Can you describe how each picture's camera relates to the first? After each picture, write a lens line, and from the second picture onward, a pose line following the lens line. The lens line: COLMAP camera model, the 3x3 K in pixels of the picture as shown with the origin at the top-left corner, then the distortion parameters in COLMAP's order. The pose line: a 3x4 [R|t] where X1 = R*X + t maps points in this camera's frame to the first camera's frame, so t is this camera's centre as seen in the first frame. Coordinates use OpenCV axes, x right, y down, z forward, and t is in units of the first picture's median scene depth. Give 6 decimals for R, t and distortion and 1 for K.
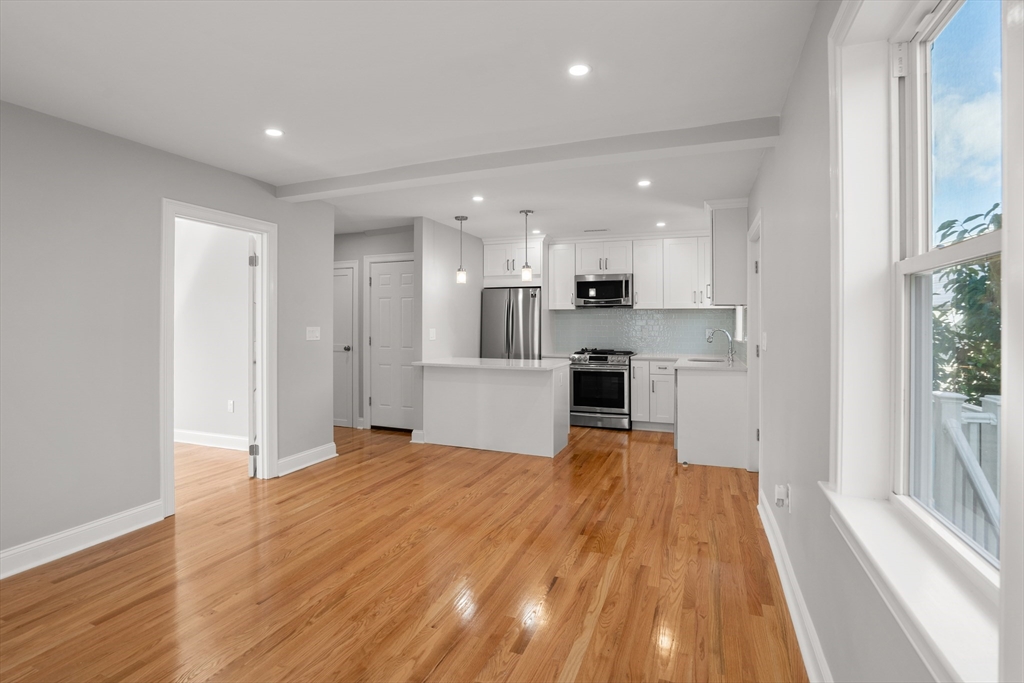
lens RADIAL K [[480.2, 0, 513.3], [0, 480.2, 326.9], [0, 0, 1]] dist [-0.001541, -0.000189]
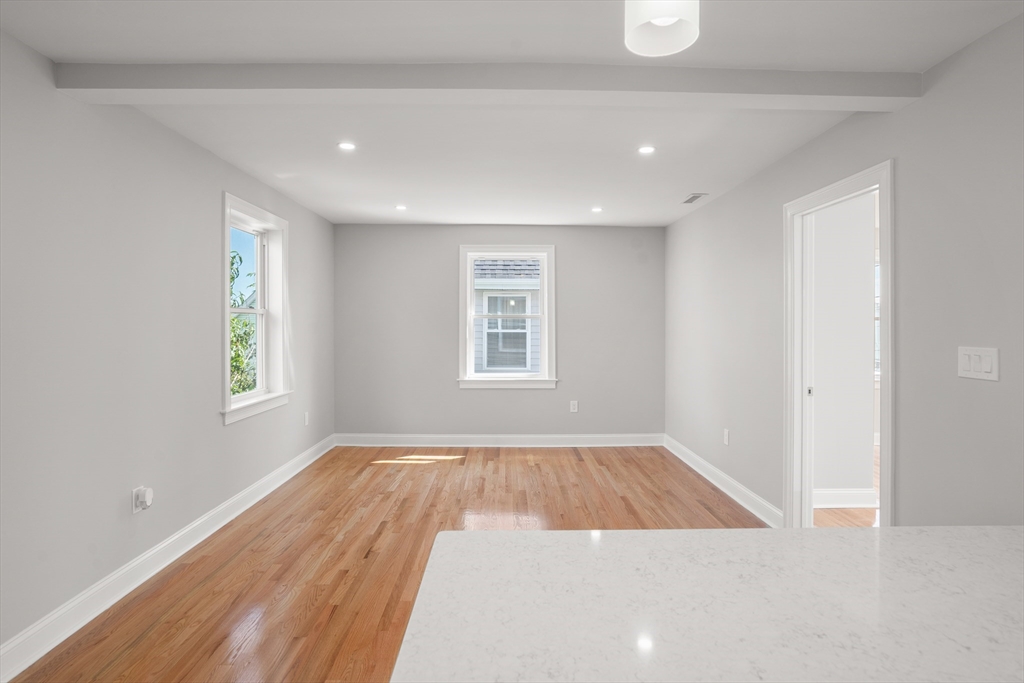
lens RADIAL K [[530.8, 0, 512.5], [0, 530.8, 324.7], [0, 0, 1]] dist [-0.000072, 0.000025]
pose [[-0.922543, -0.001507, -0.385891, 0.118200], [-0.002625, 0.999994, 0.002371, -0.016496], [0.385885, 0.003200, -0.922541, 1.069353]]
